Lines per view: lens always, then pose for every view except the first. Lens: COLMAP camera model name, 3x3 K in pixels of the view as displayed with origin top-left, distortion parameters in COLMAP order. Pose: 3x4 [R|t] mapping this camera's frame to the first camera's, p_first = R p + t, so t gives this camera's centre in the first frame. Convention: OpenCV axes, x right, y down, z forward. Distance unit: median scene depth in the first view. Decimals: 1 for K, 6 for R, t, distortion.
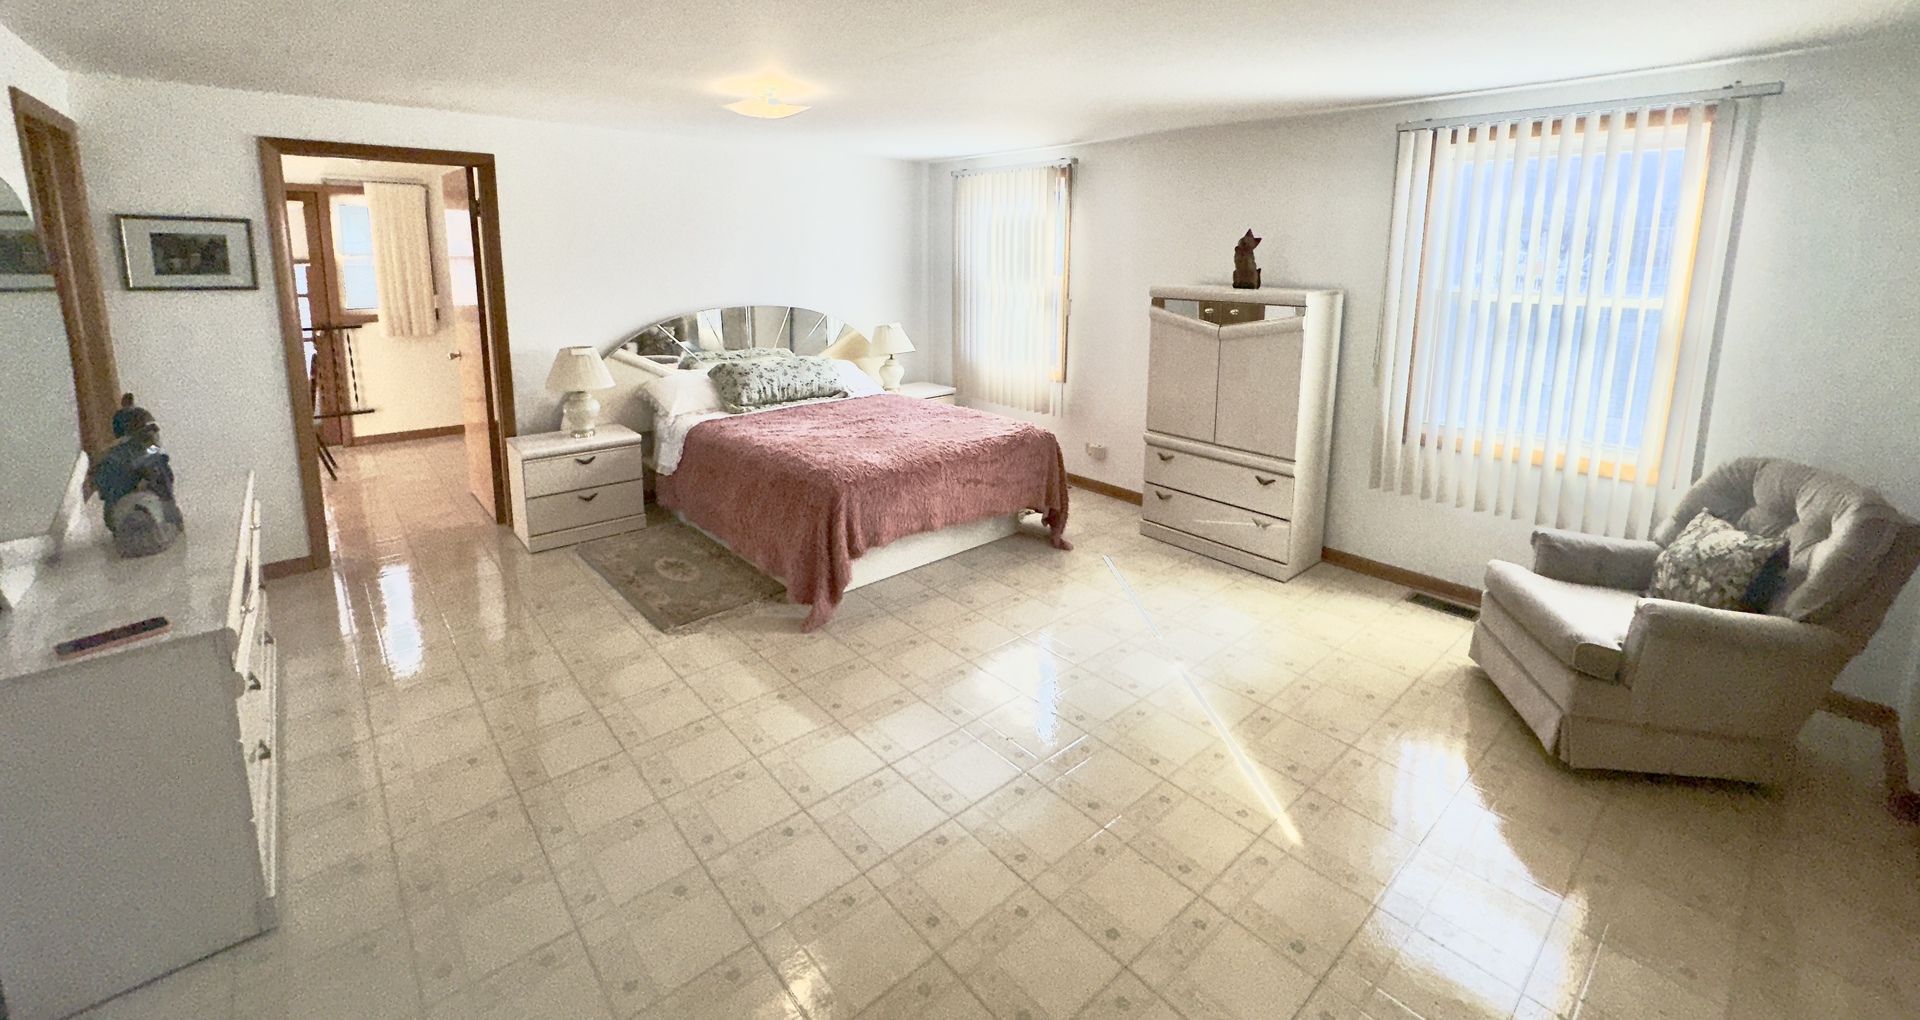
lens RADIAL K [[759.9, 0, 962.4], [0, 759.9, 385.3], [0, 0, 1]] dist [-0.002093, -0.000079]
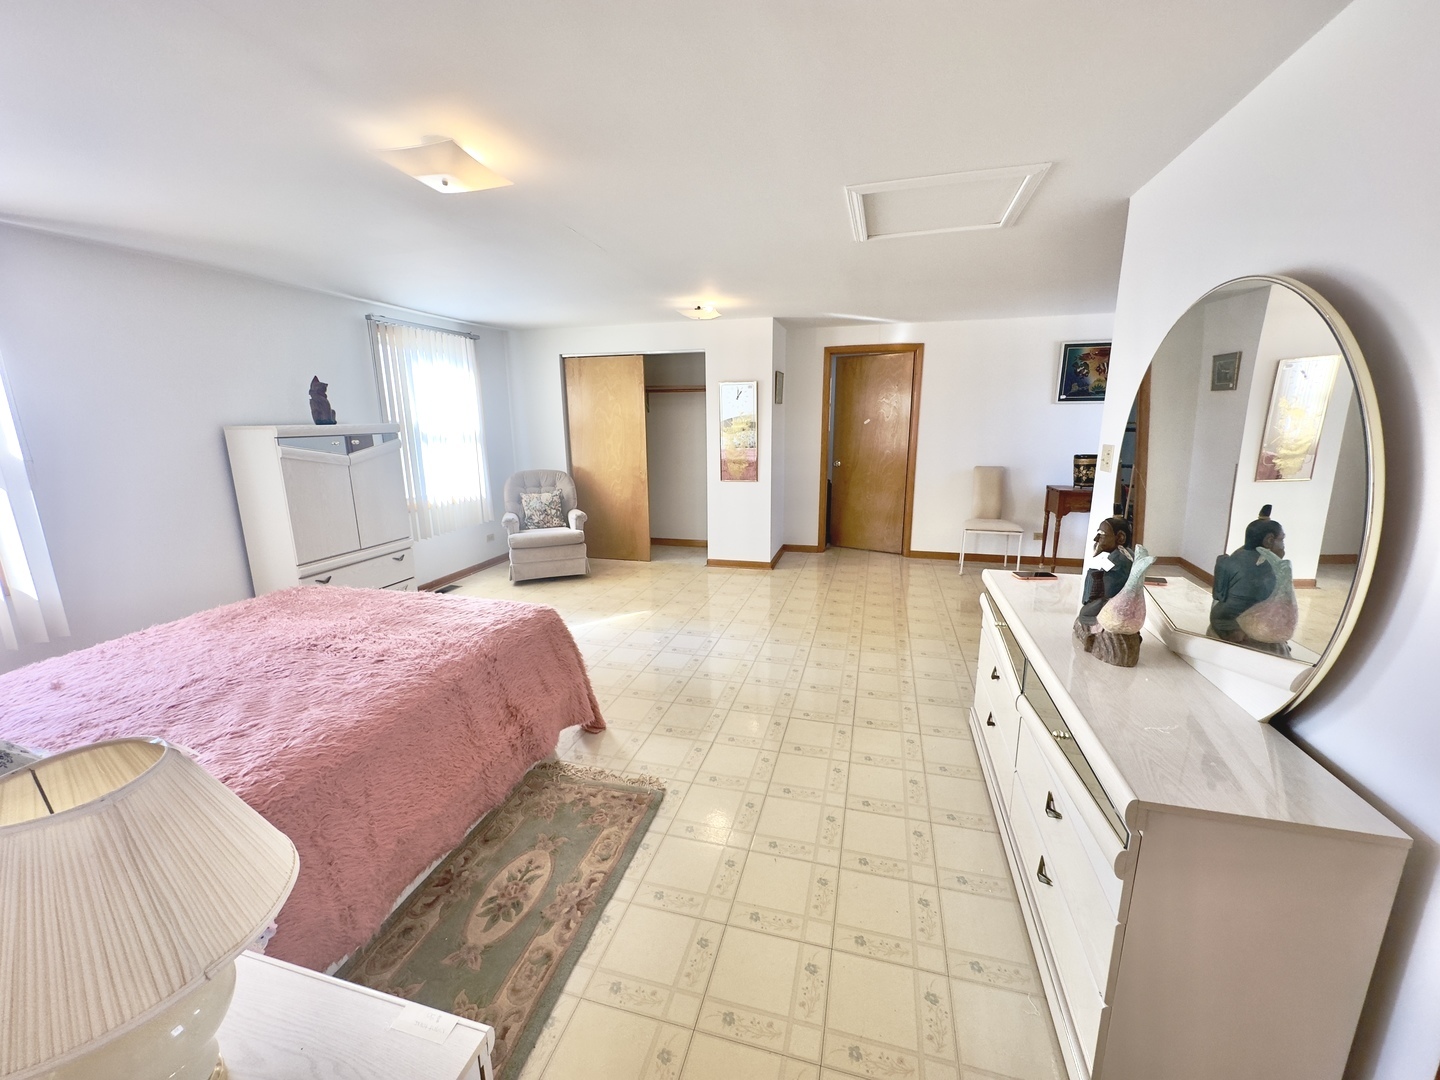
lens RADIAL K [[572.3, 0, 720.5], [0, 572.3, 538.8], [0, 0, 1]] dist [-0.002726, 0.000720]
pose [[-0.553993, -0.176888, 0.813513, -0.801821], [0.138639, 0.943921, 0.299655, -0.146204], [-0.820897, 0.278791, -0.498402, 1.019472]]
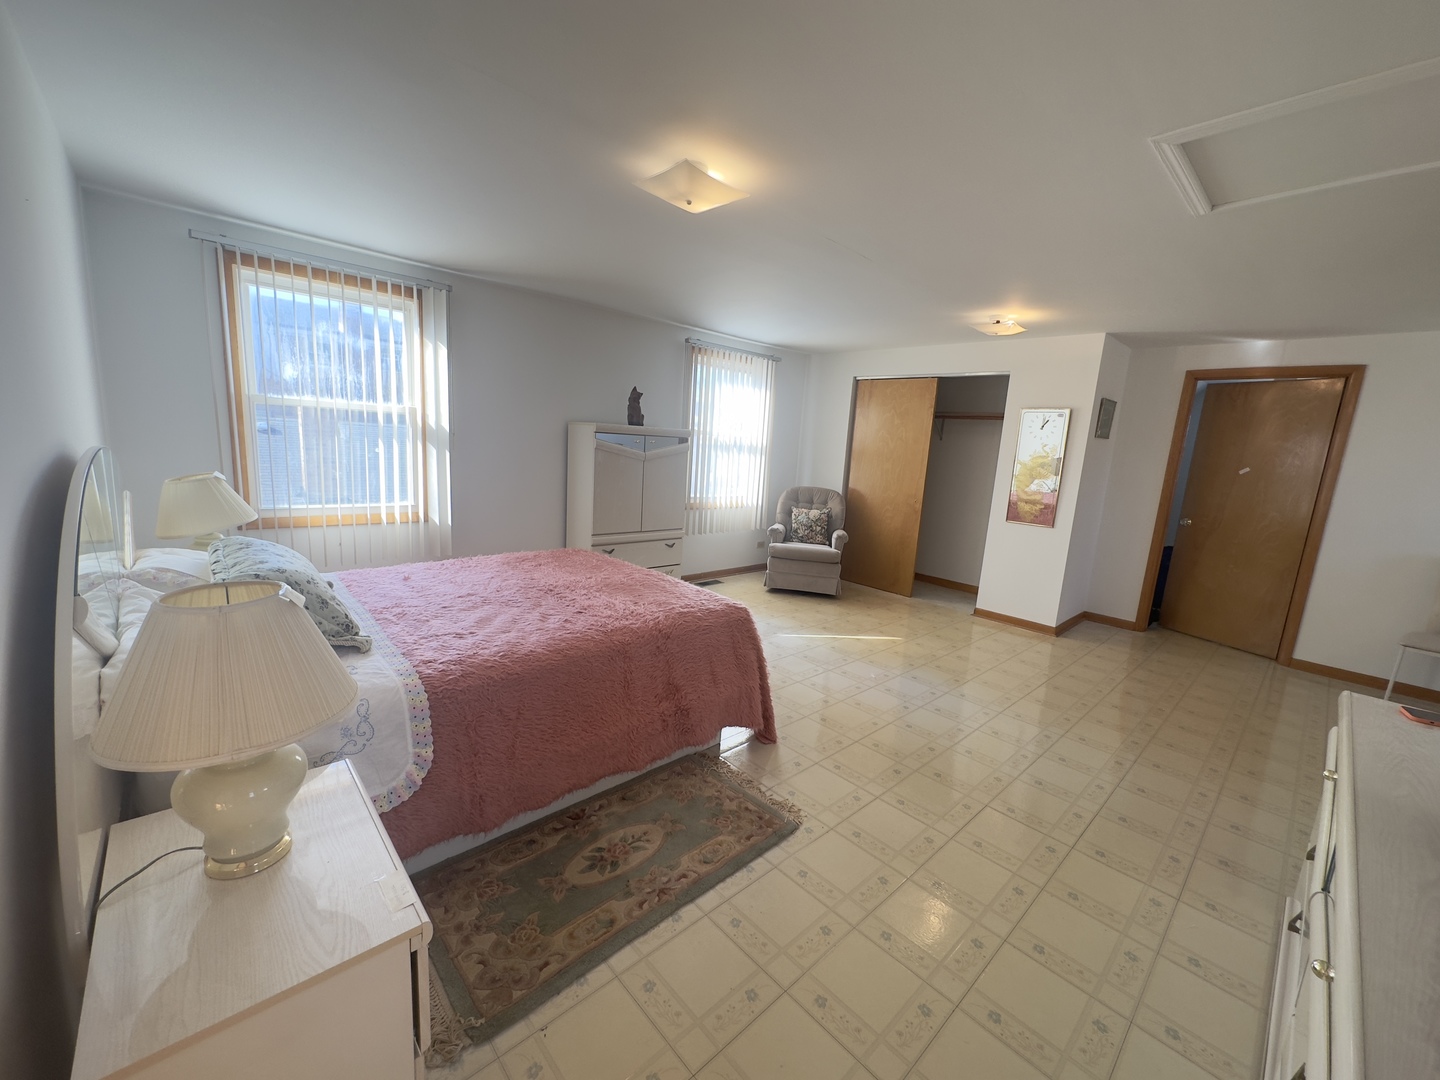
lens RADIAL K [[572.3, 0, 721.0], [0, 572.3, 539.5], [0, 0, 1]] dist [-0.002726, 0.000720]
pose [[-0.032301, -0.181020, 0.982949, -0.817230], [0.097588, 0.978192, 0.183351, -0.101879], [-0.994703, 0.101846, -0.013932, 0.897182]]
